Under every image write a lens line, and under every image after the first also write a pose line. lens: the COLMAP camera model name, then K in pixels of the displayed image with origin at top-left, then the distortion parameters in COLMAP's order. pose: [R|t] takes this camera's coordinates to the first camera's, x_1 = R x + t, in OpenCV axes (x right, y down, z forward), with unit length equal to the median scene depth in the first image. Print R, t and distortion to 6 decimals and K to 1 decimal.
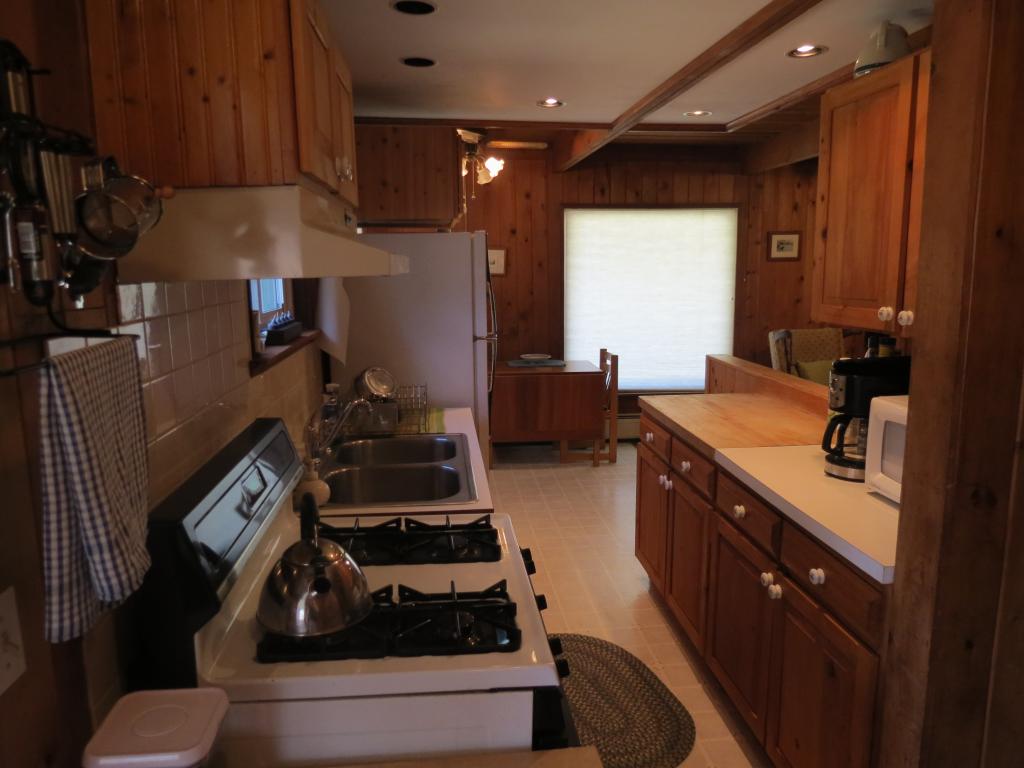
lens RADIAL K [[730.5, 0, 514.0], [0, 730.5, 382.9], [0, 0, 1]] dist [-0.020044, 0.003894]
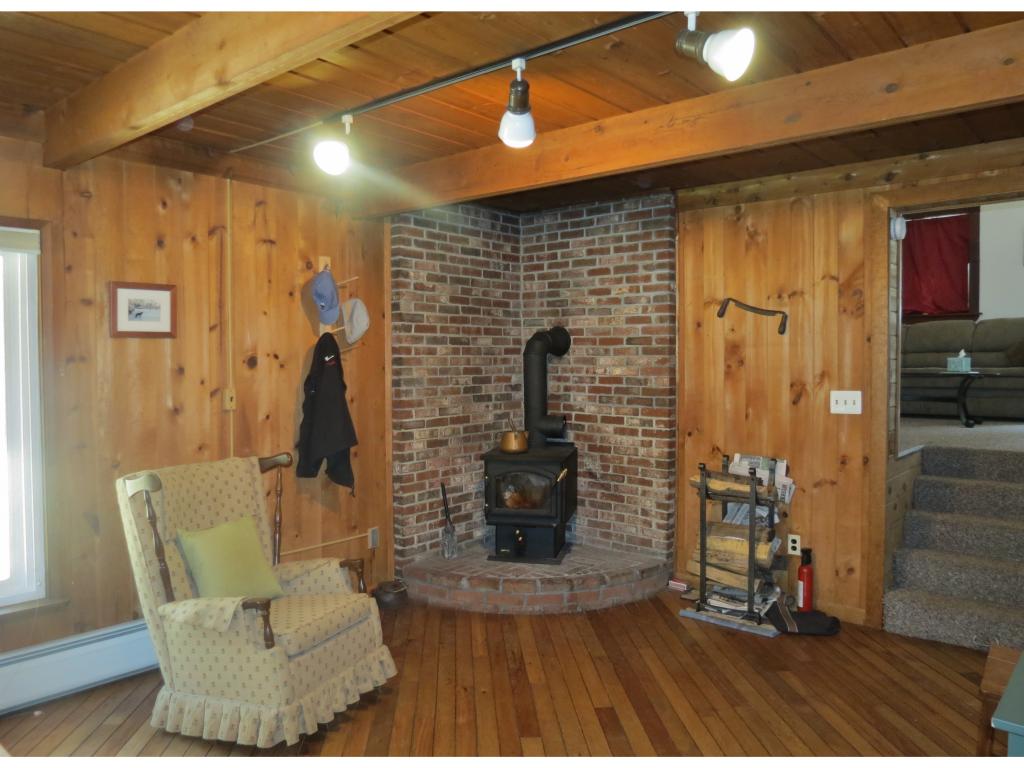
lens RADIAL K [[755.0, 0, 512.0], [0, 755.0, 384.0], [0, 0, 1]] dist [-0.028376, 0.001797]
pose [[0.723547, -0.015726, 0.690096, 0.438934], [0.106771, 0.990258, -0.089380, -0.133155], [-0.681967, 0.138353, 0.718178, 1.003615]]
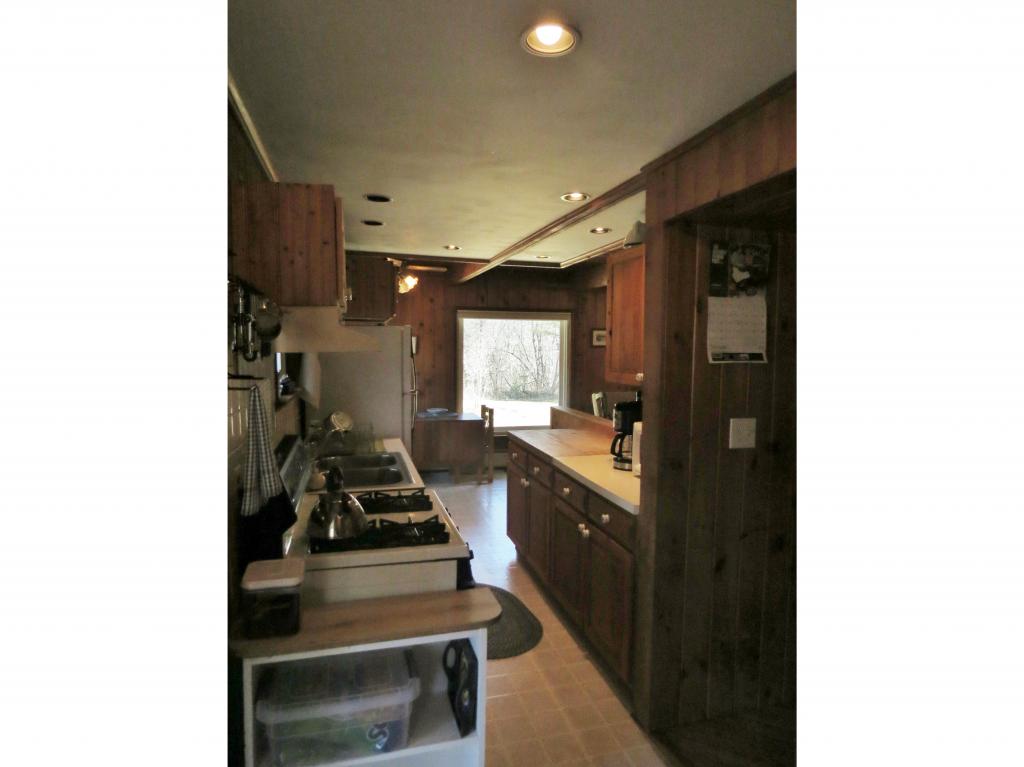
lens RADIAL K [[555.9, 0, 512.7], [0, 555.9, 389.1], [0, 0, 1]] dist [-0.021956, 0.000886]
pose [[0.984045, 0.004427, 0.177866, -0.041687], [0.010913, 0.996307, -0.085171, 0.038595], [-0.177586, 0.085753, 0.980362, -0.238707]]
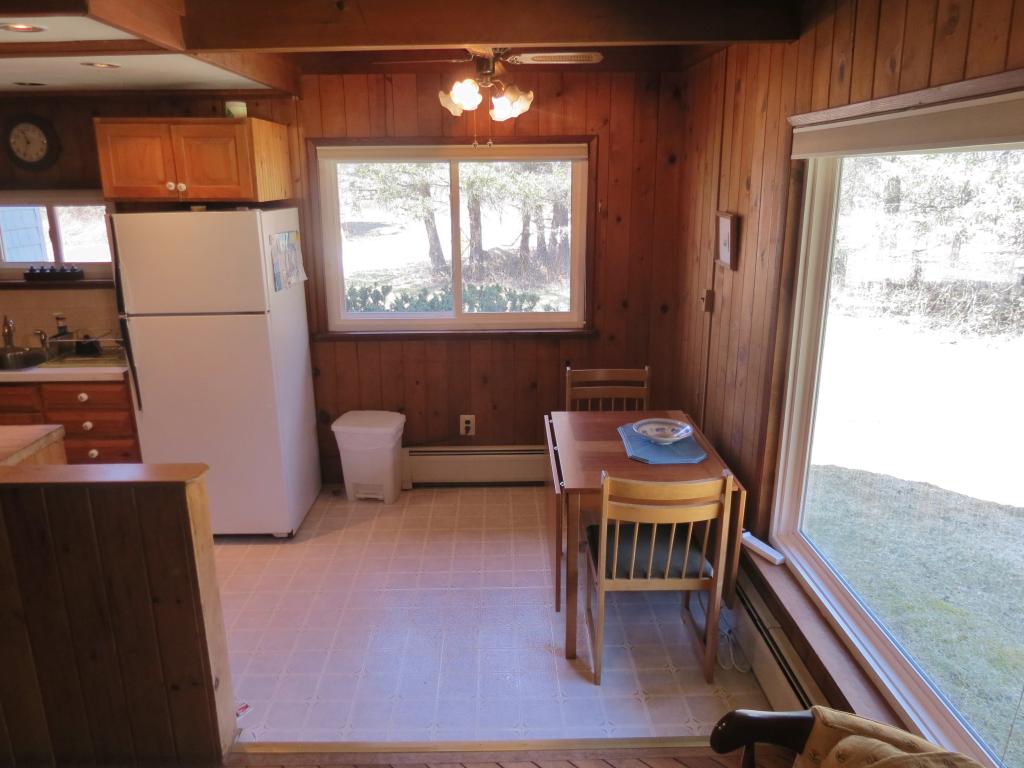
lens RADIAL K [[730.5, 0, 514.0], [0, 730.5, 382.9], [0, 0, 1]] dist [-0.020044, 0.003894]
pose [[-0.083080, 0.278208, -0.956921, 1.169641], [-0.160972, 0.943884, 0.288393, -0.442448], [0.983456, 0.177997, -0.033634, 1.991017]]
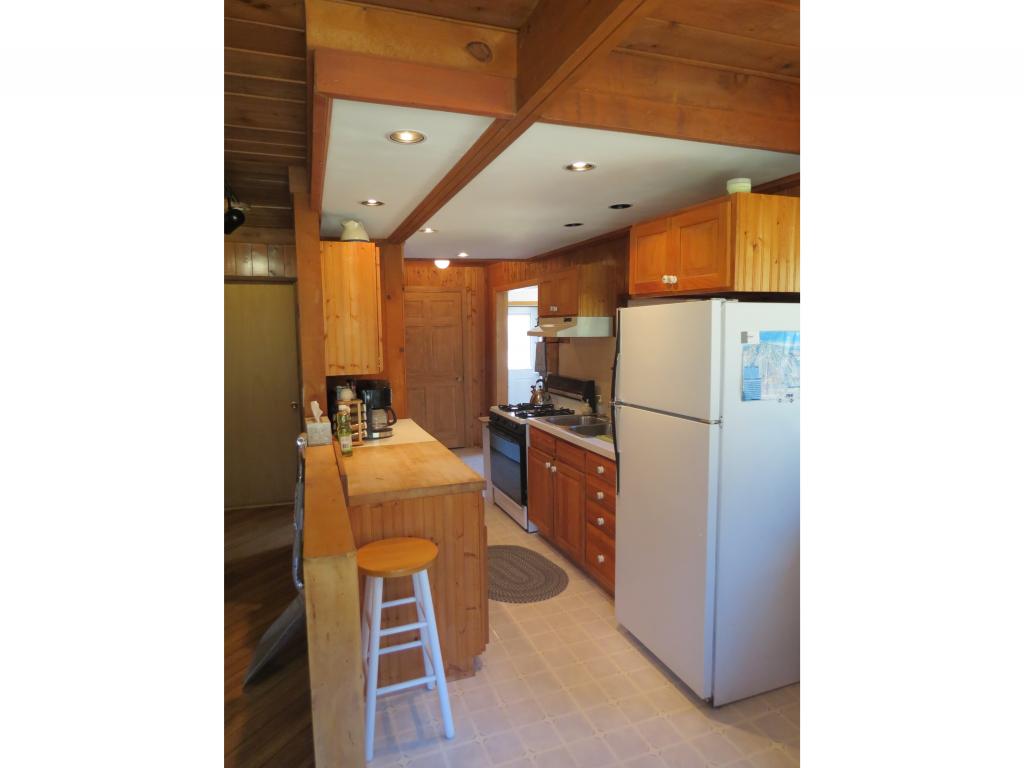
lens RADIAL K [[547.4, 0, 511.6], [0, 547.4, 387.4], [0, 0, 1]] dist [-0.019870, 0.000953]
pose [[-0.967181, 0.047175, -0.249672, 0.400711], [-0.022716, 0.962624, 0.269886, -0.372288], [0.253072, 0.266700, -0.929960, 2.143179]]
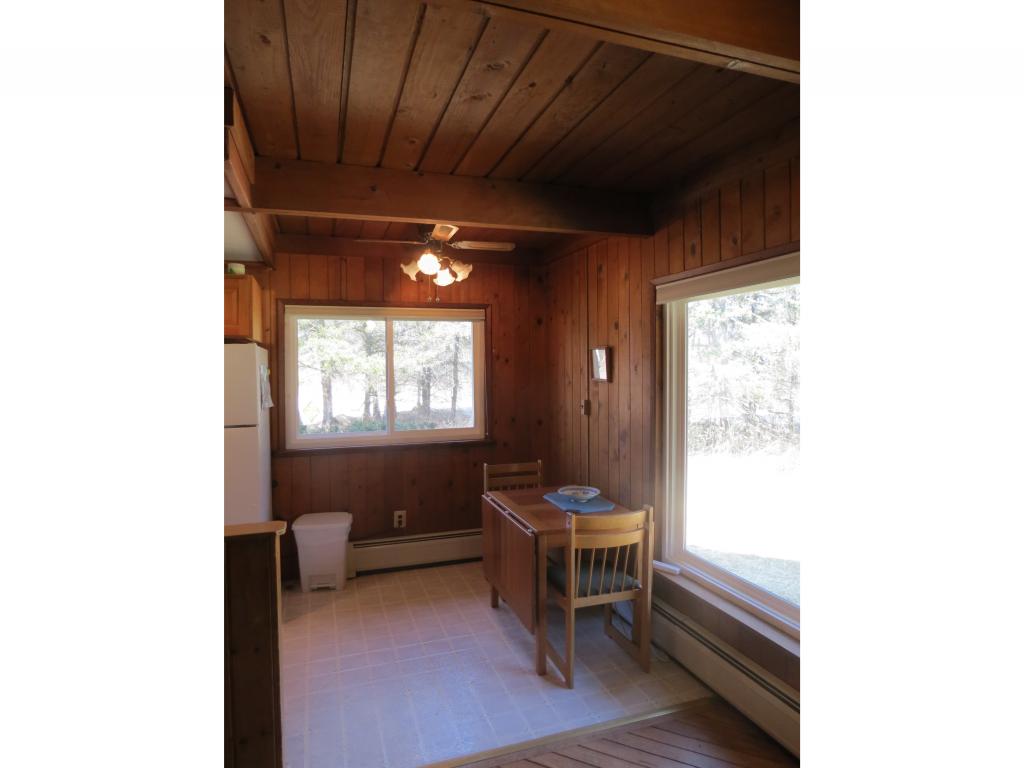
lens RADIAL K [[547.4, 0, 511.6], [0, 547.4, 387.4], [0, 0, 1]] dist [-0.019870, 0.000953]
pose [[0.228829, 0.040960, -0.972605, 1.205081], [-0.157999, 0.987429, 0.004411, -0.288851], [0.960559, 0.152661, 0.232424, 1.732896]]
